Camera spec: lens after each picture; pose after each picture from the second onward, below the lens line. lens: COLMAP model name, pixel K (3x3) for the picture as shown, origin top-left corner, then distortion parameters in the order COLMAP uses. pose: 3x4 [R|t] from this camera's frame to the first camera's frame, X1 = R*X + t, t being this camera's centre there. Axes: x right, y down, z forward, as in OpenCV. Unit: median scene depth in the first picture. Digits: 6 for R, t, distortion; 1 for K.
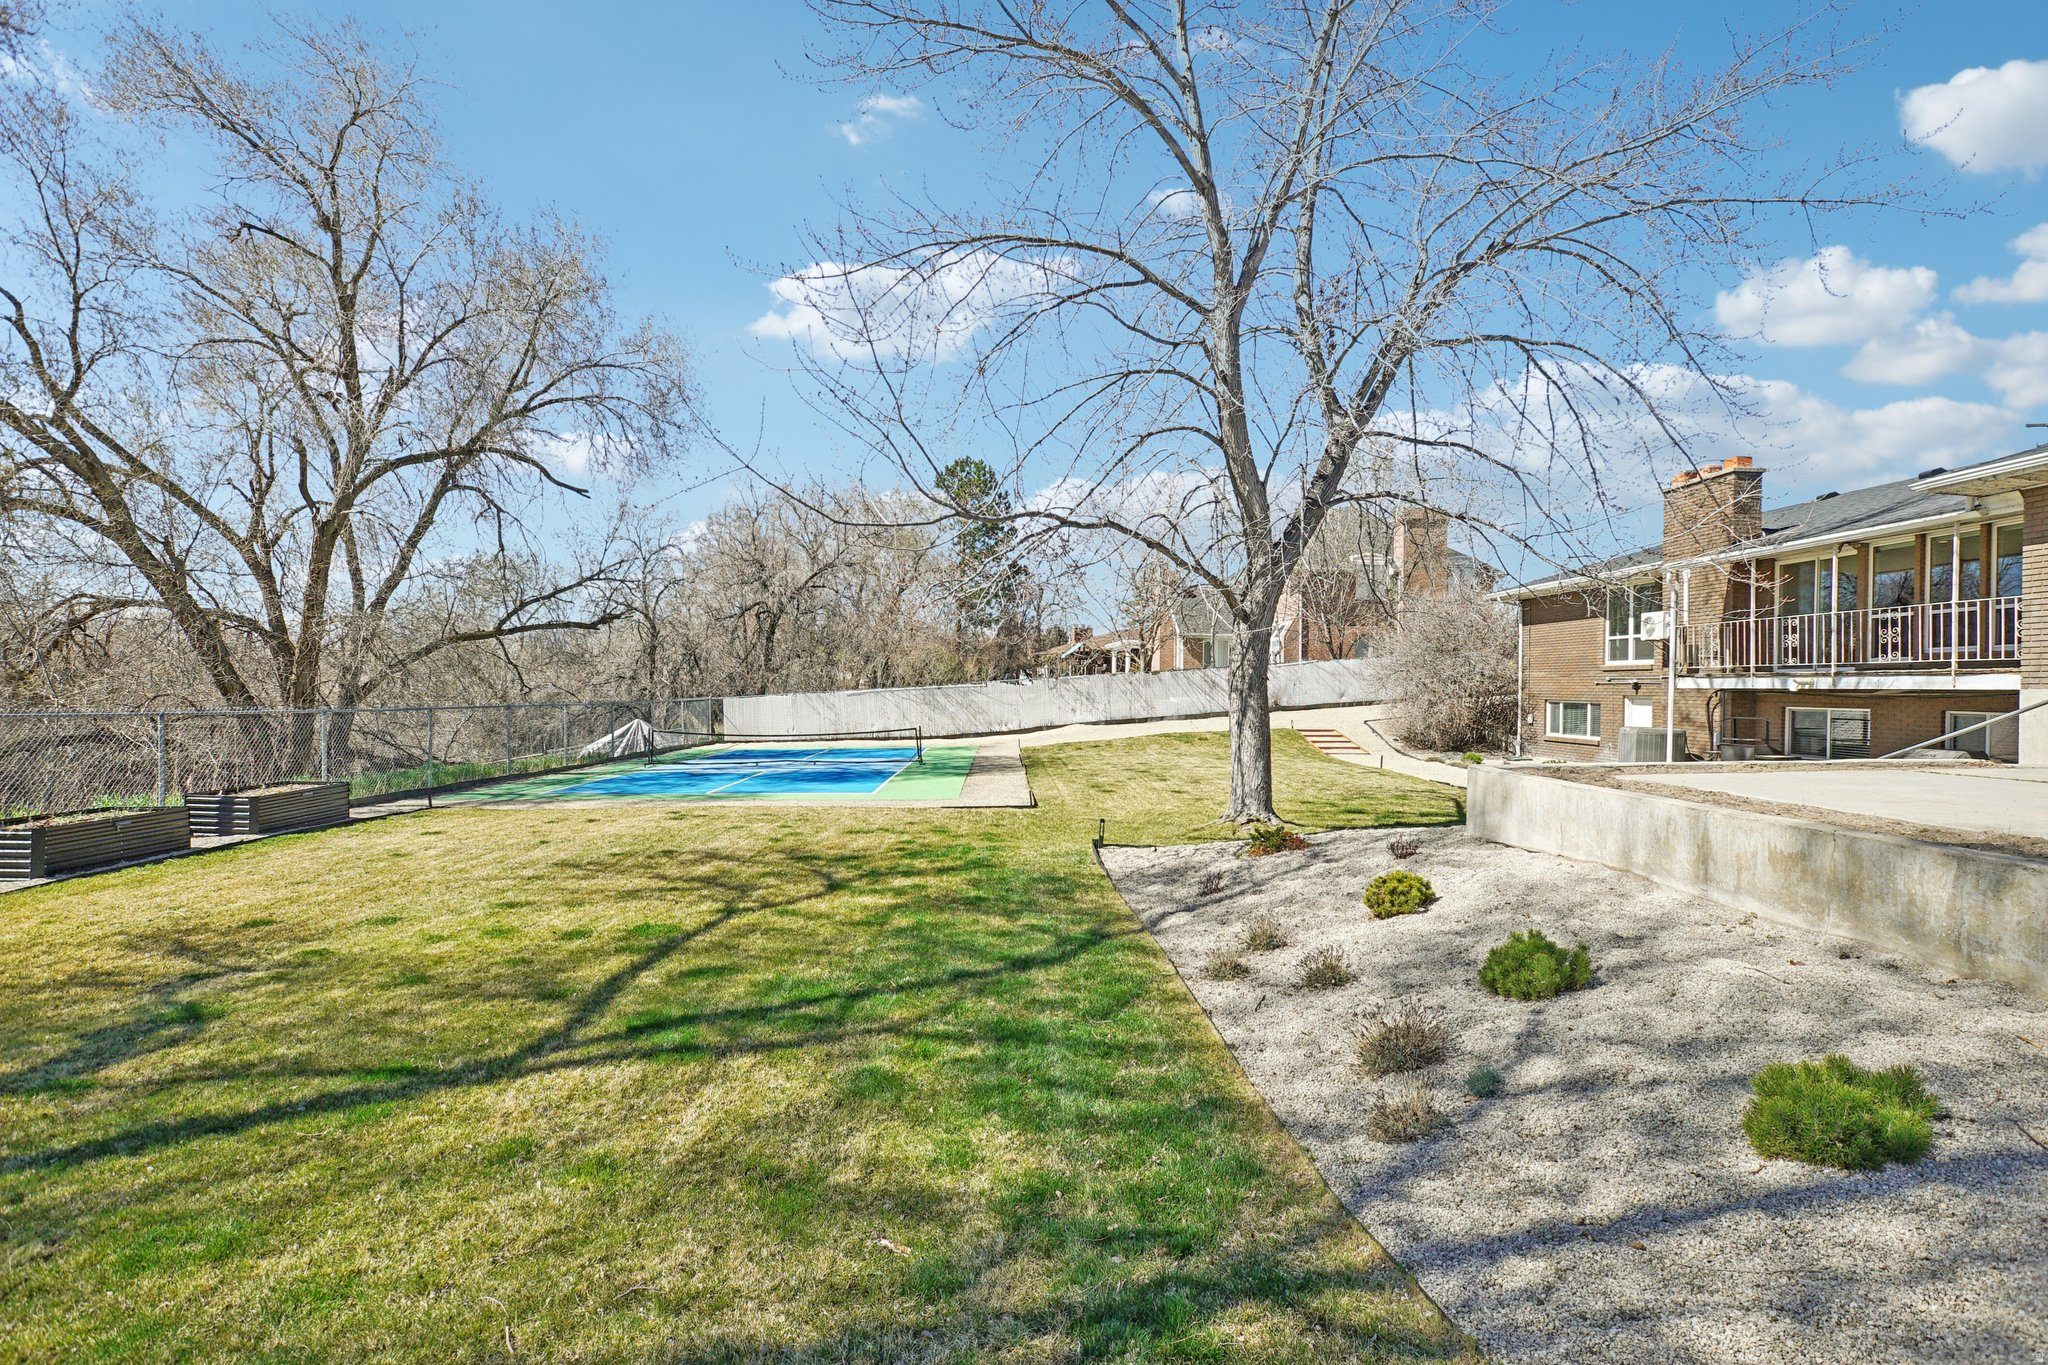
lens RADIAL K [[1004.7, 0, 1031.1], [0, 1004.7, 686.2], [0, 0, 1]] dist [-0.004858, 0.001309]
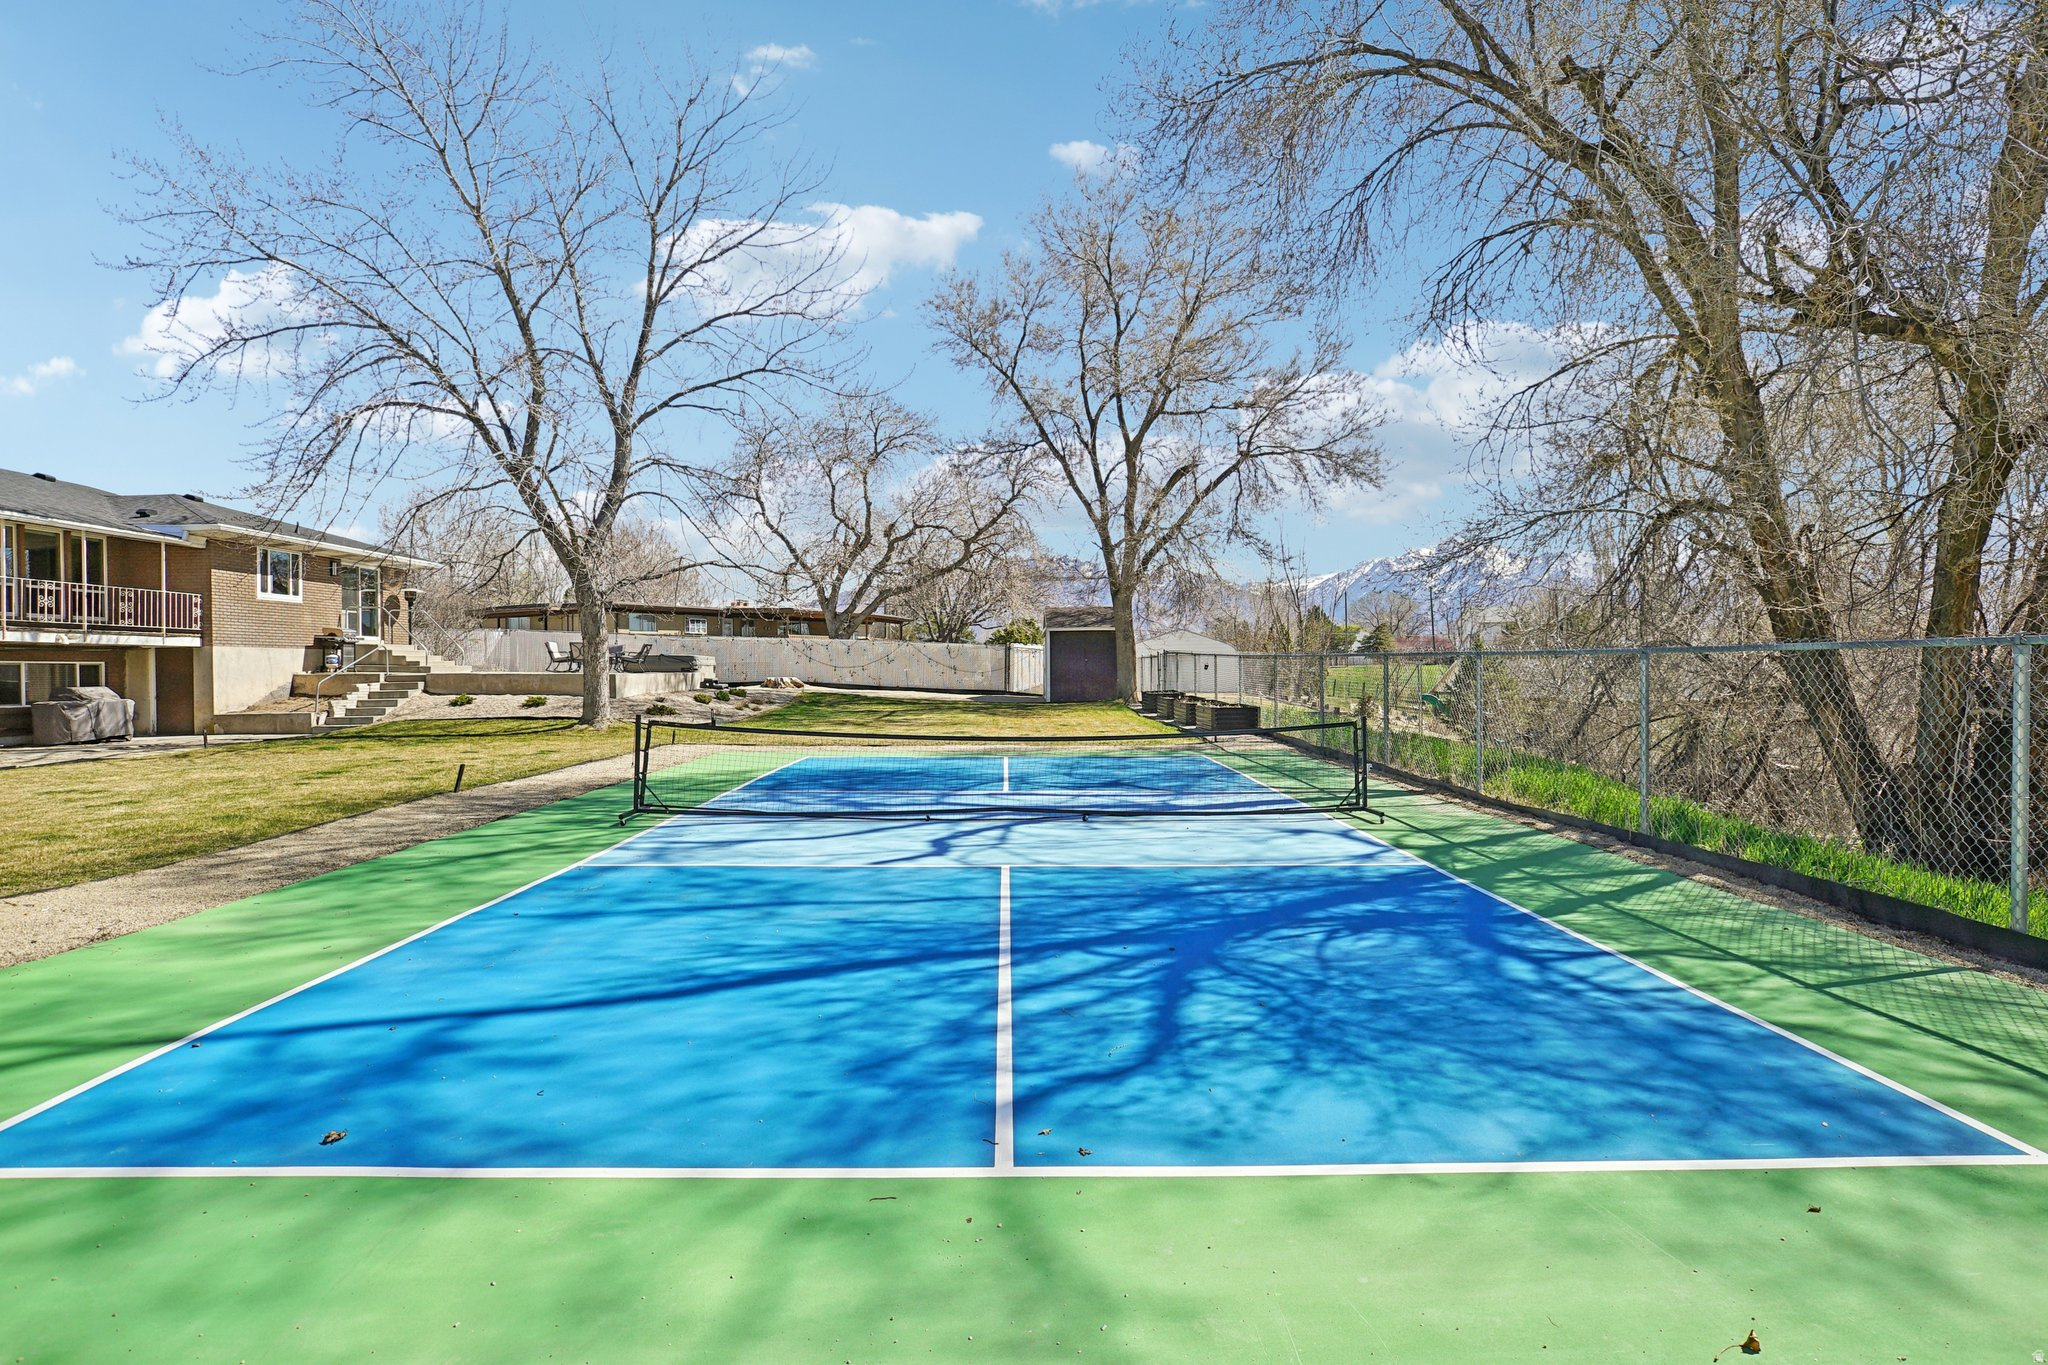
lens RADIAL K [[1073.0, 0, 1029.2], [0, 1073.0, 670.6], [0, 0, 1]] dist [0.000959, 0.000027]
pose [[-0.999910, -0.002828, -0.013092, -0.352480], [-0.002898, 0.999982, 0.005319, 0.023859], [0.013077, 0.005357, -0.999900, 2.186942]]
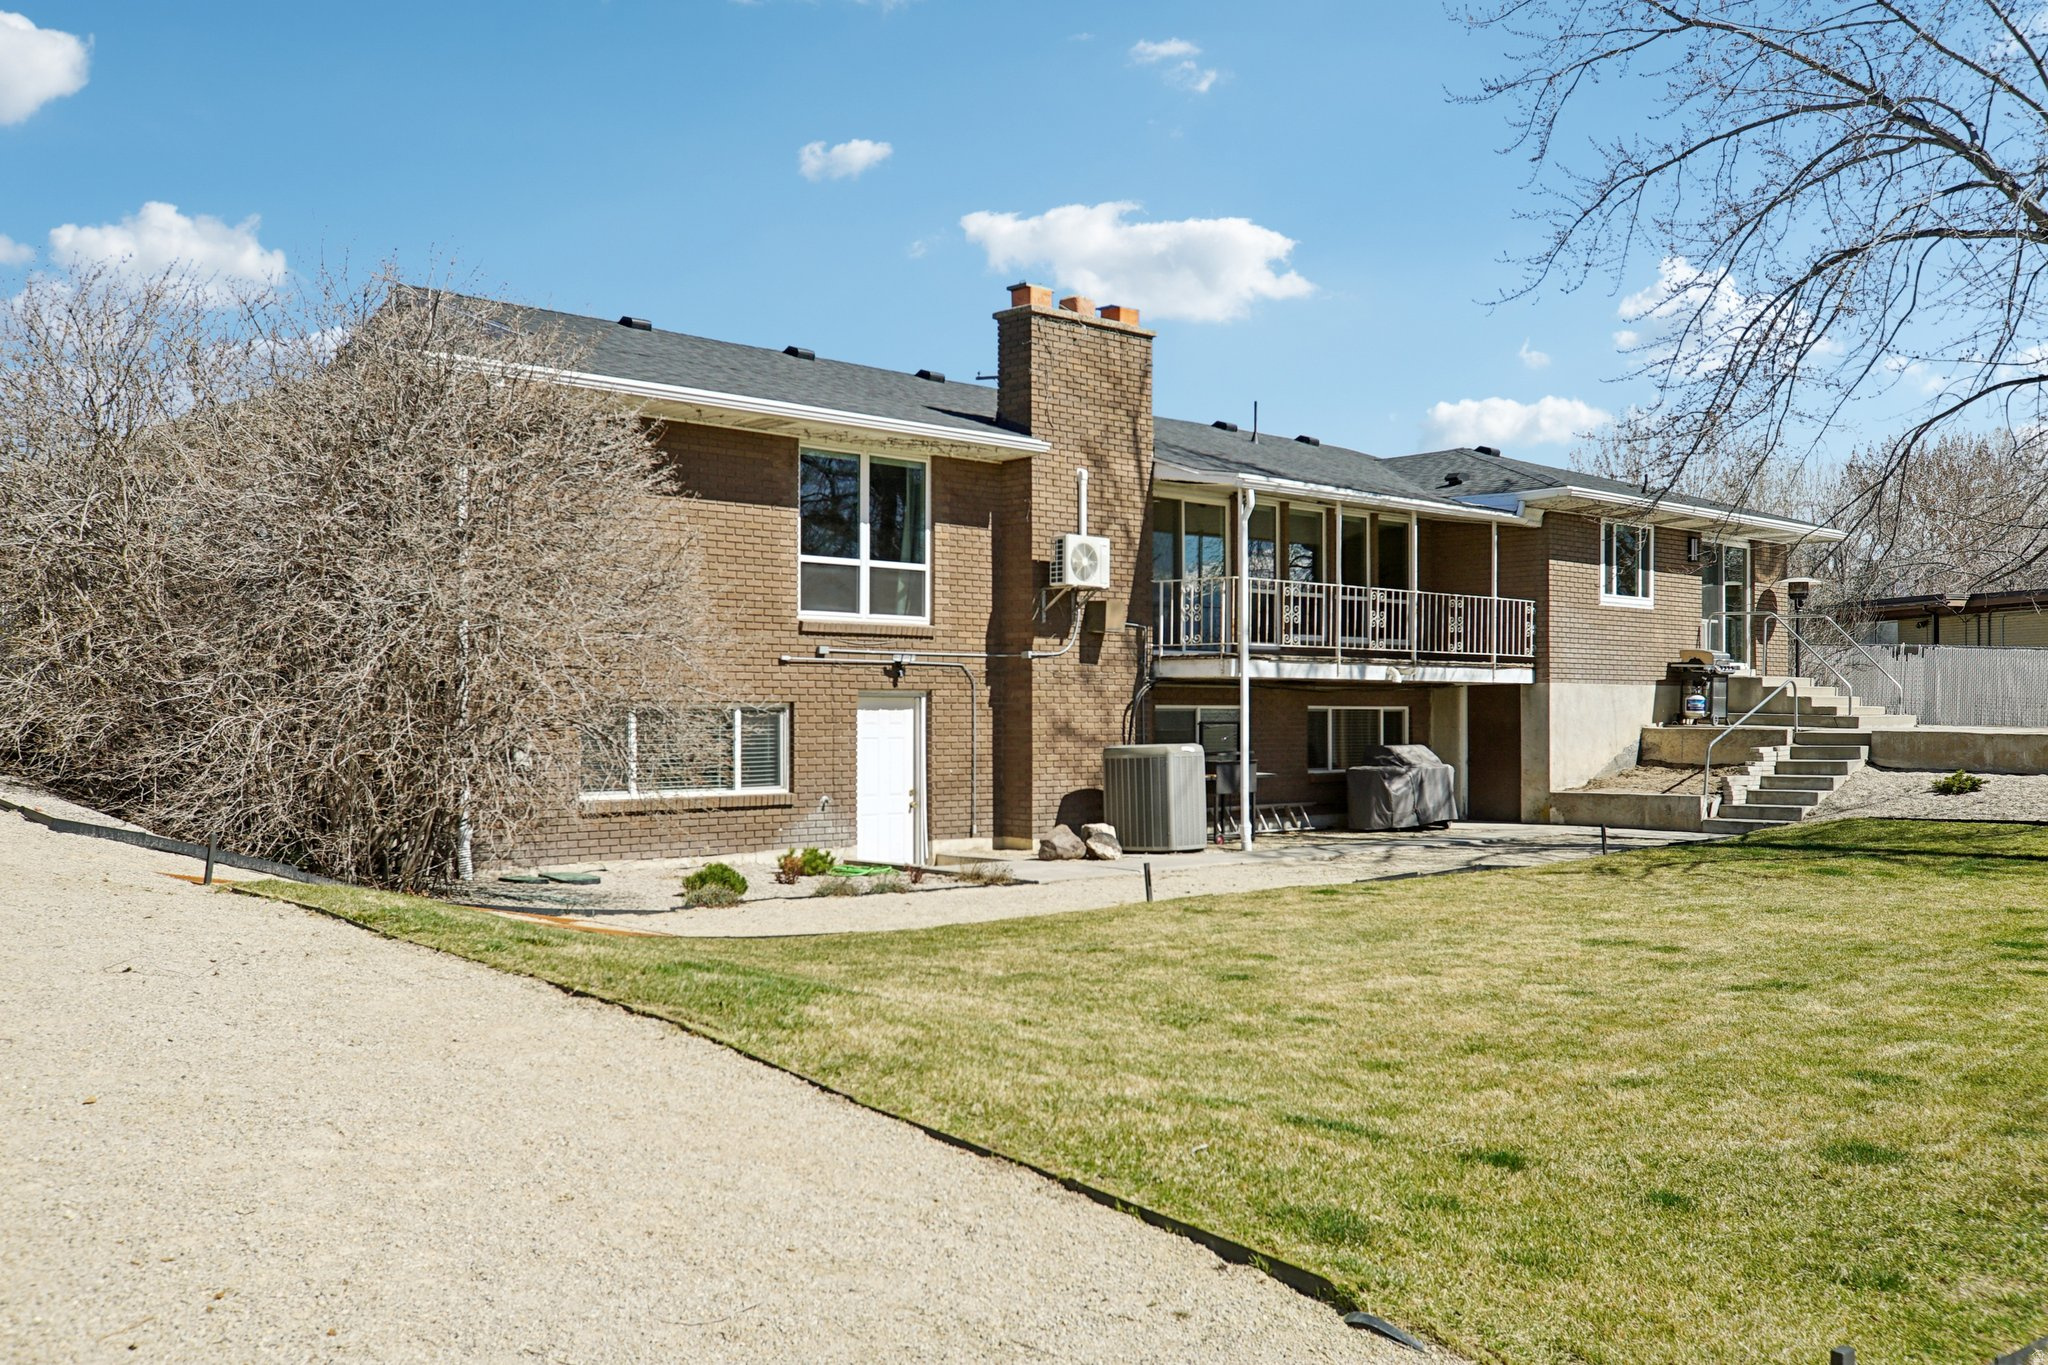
lens RADIAL K [[1894.2, 0, 1028.3], [0, 1894.2, 691.7], [0, 0, 1]] dist [0.052430, 0.000000]
pose [[-0.701820, -0.005429, 0.712333, -0.107446], [-0.008190, 0.999966, -0.000449, 0.013779], [-0.712307, -0.006149, -0.701841, 2.165285]]
